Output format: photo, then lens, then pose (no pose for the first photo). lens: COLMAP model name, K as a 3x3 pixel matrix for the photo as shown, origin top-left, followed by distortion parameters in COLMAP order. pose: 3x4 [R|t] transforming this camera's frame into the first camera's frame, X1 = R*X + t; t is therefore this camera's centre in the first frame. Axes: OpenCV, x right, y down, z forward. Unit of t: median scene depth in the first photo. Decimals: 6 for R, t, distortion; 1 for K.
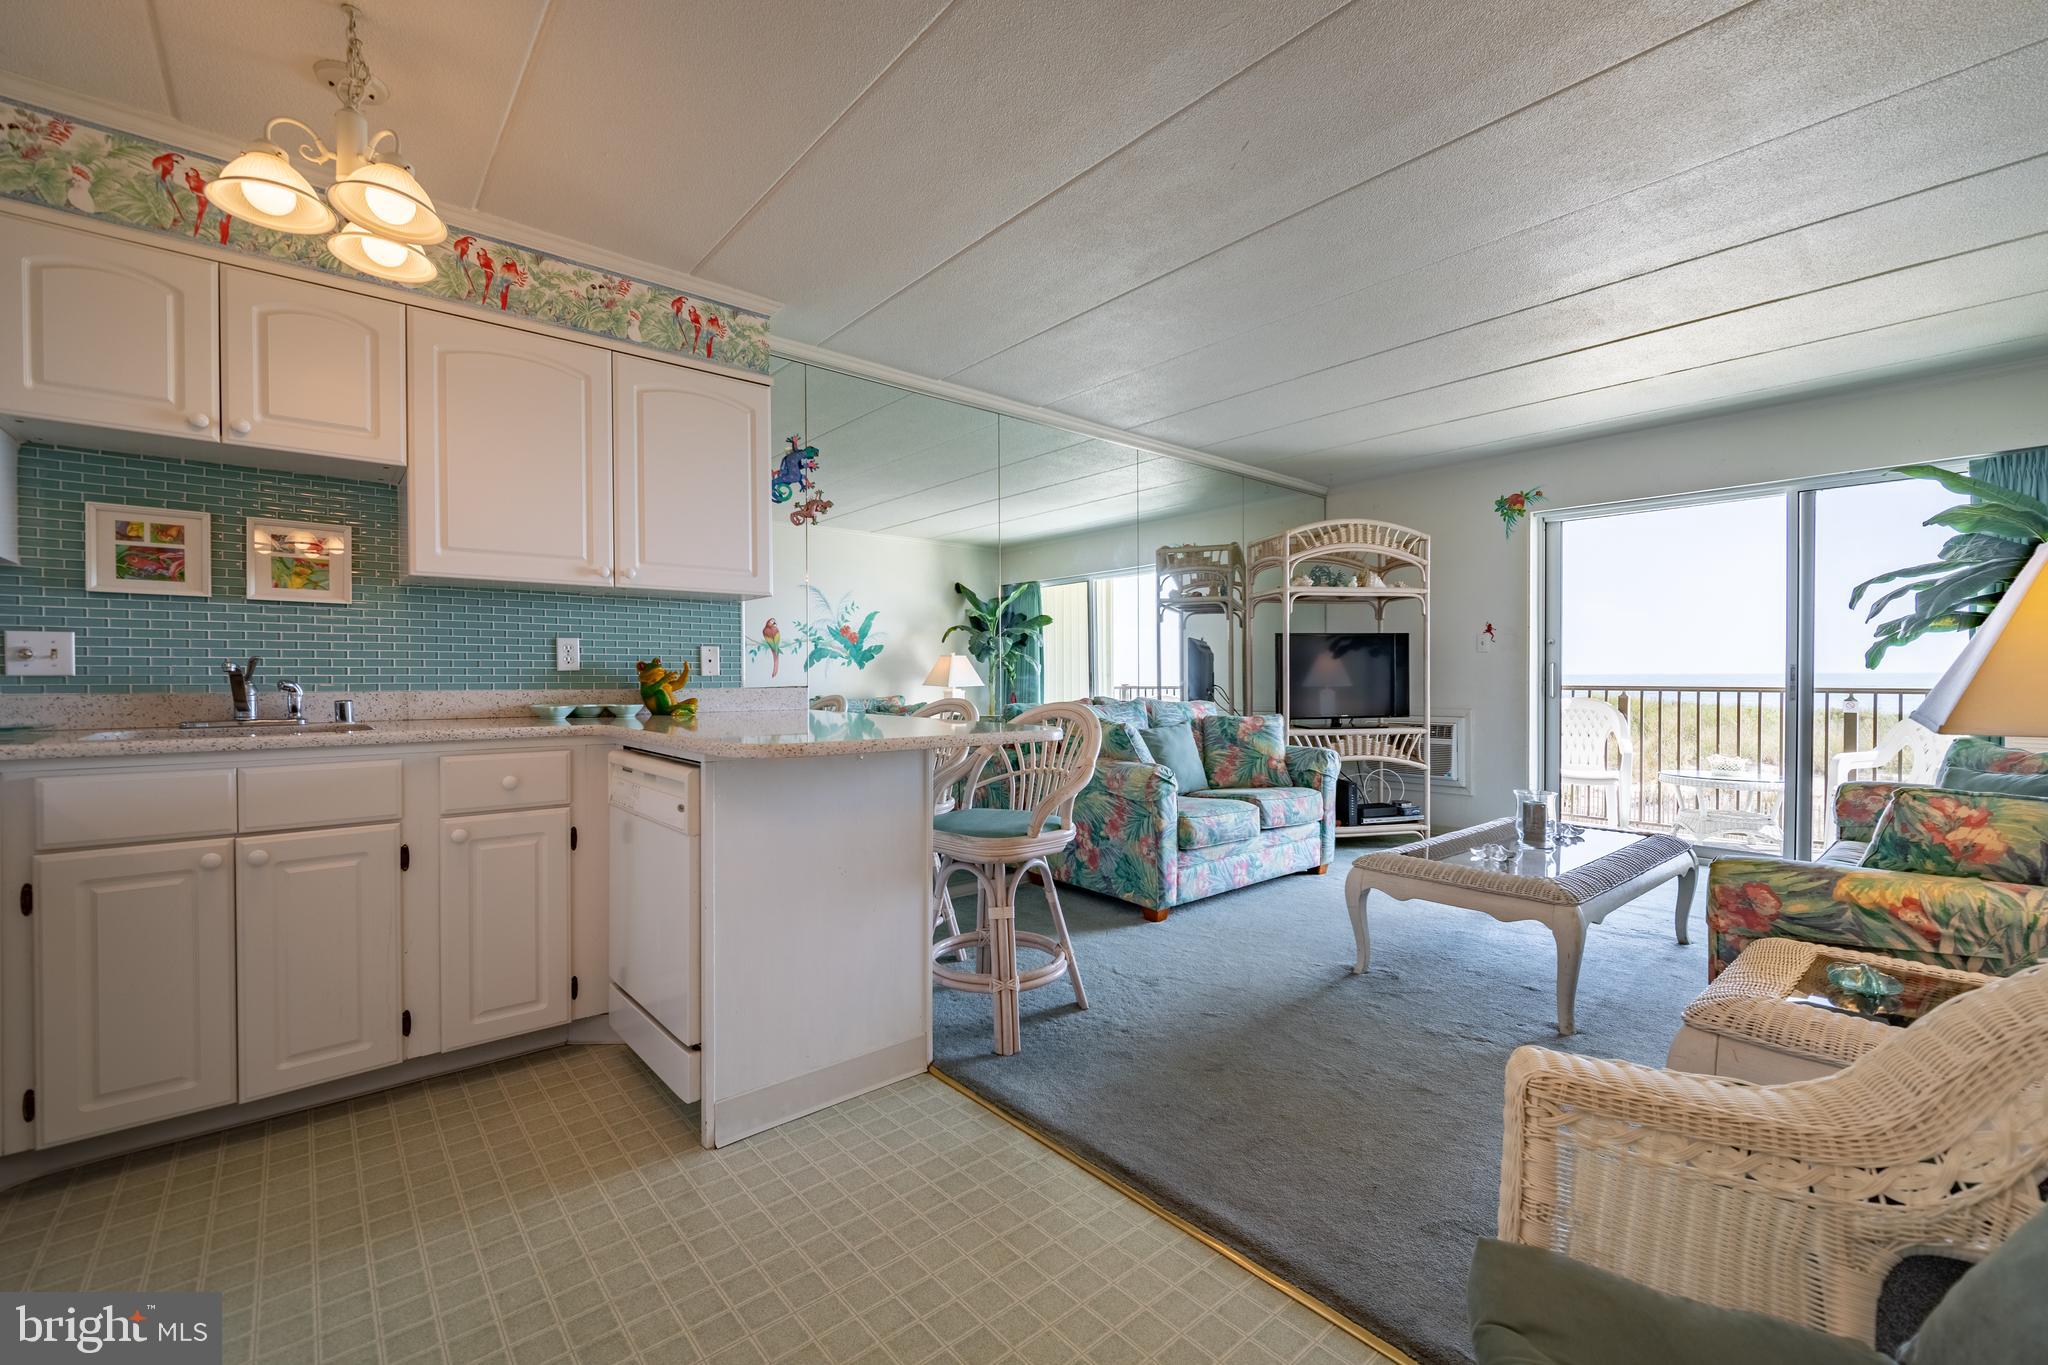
lens RADIAL K [[848.2, 0, 1036.6], [0, 848.2, 683.8], [0, 0, 1]] dist [-0.004136, 0.000625]
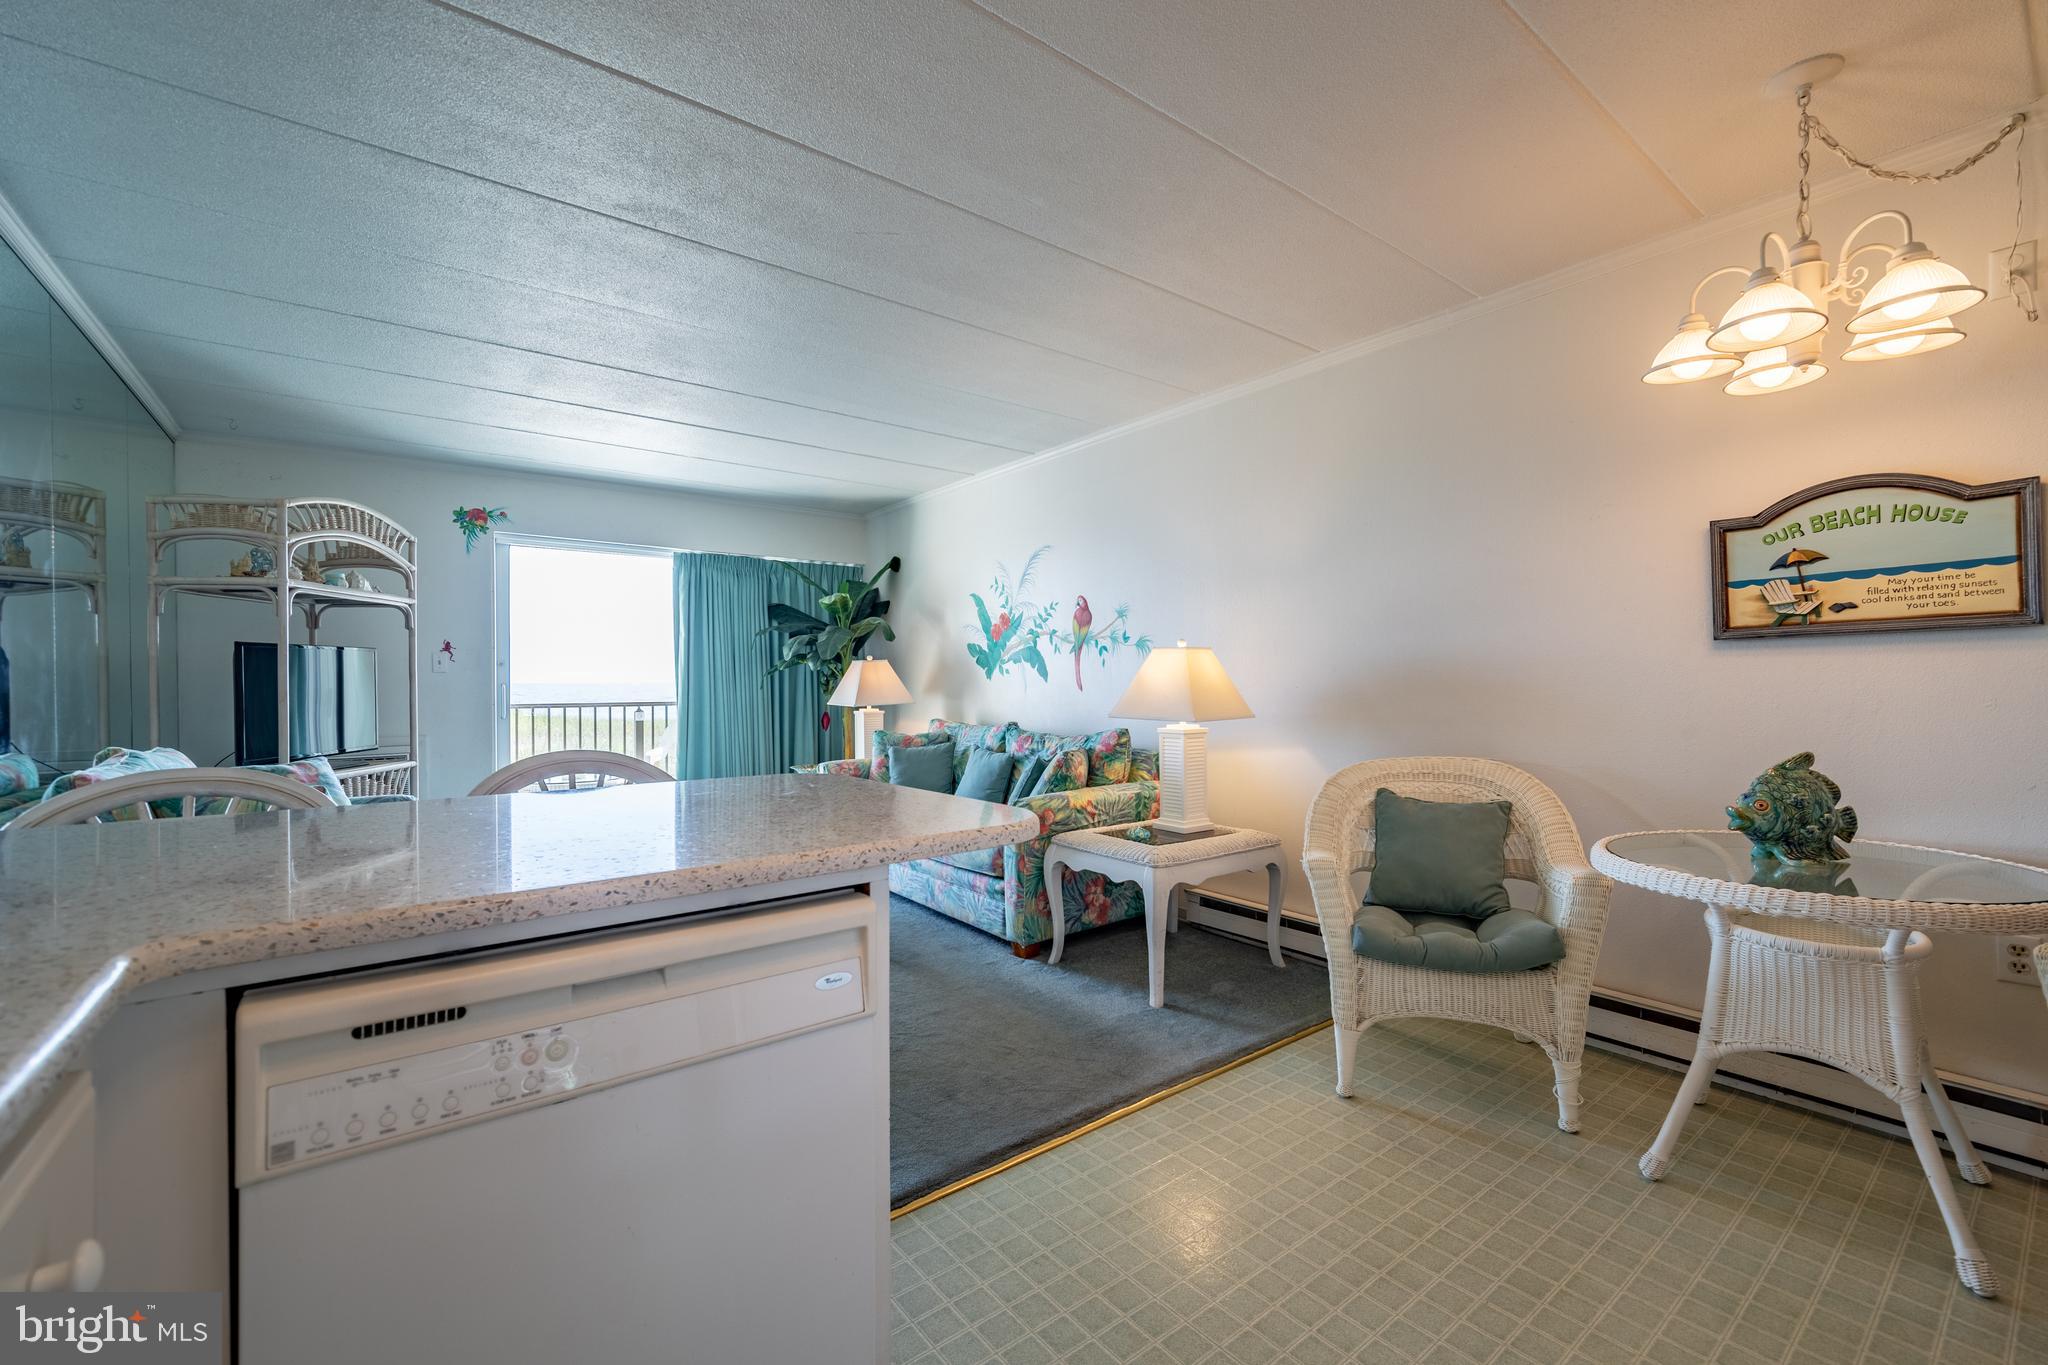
lens RADIAL K [[846.8, 0, 1037.4], [0, 846.8, 683.6], [0, 0, 1]] dist [-0.001485, -0.000074]
pose [[0.054729, -0.000885, 0.998501, -0.530160], [0.016184, 0.999869, -0.000001, -0.022480], [-0.998370, 0.016159, 0.054736, 0.464537]]
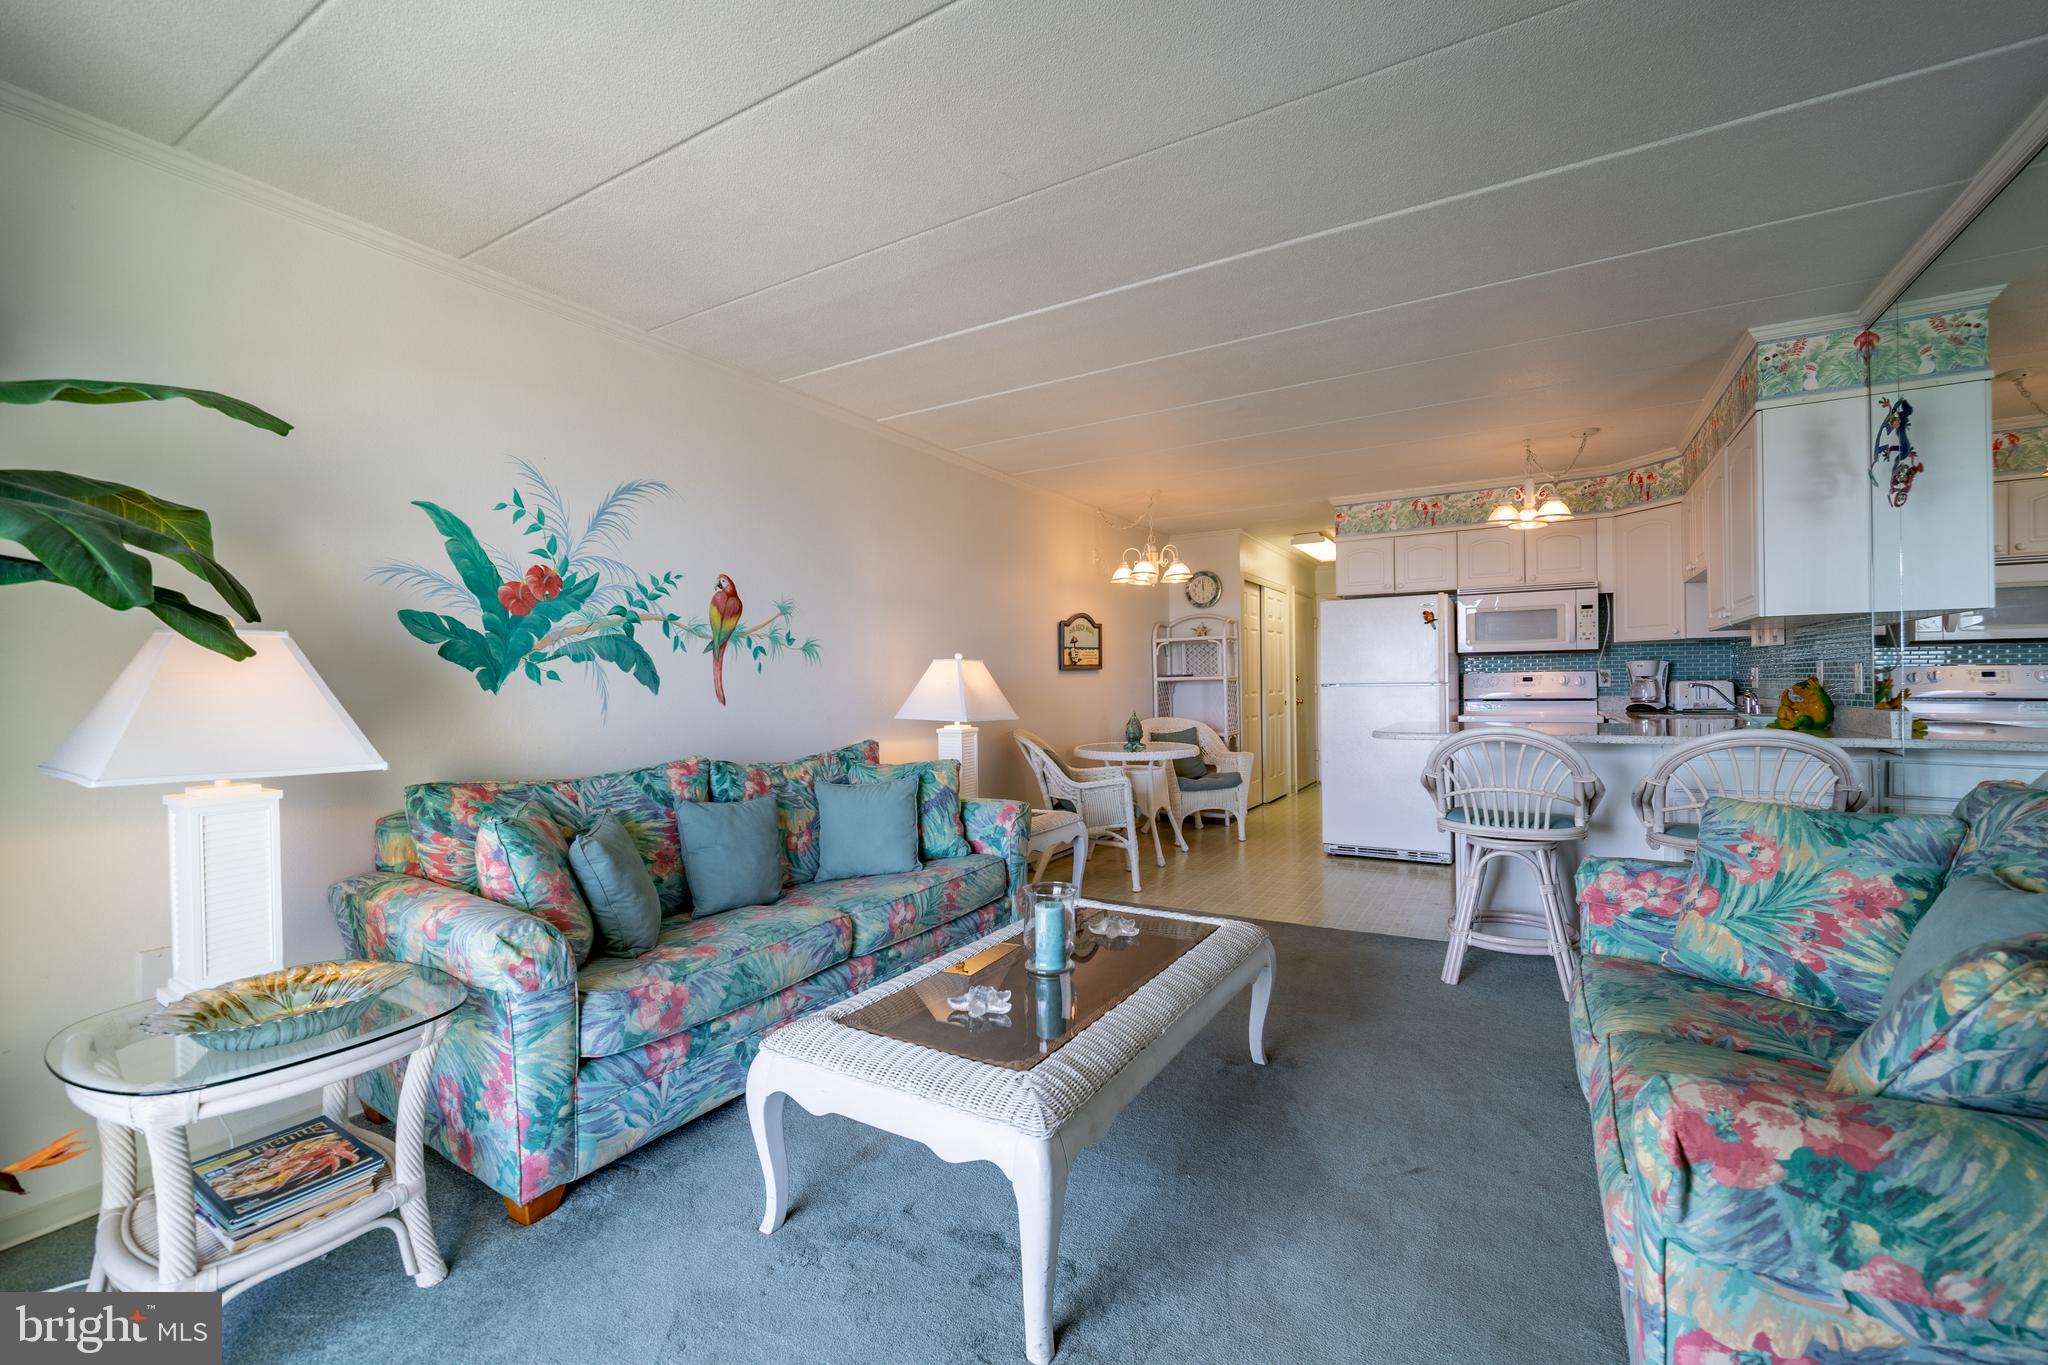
lens RADIAL K [[845.3, 0, 1036.0], [0, 845.3, 684.3], [0, 0, 1]] dist [-0.002689, -0.000296]
pose [[-0.947817, 0.015198, -0.318451, 0.729889], [0.012663, 0.999870, 0.010030, -0.038295], [0.318562, 0.005474, -0.947886, 1.470951]]
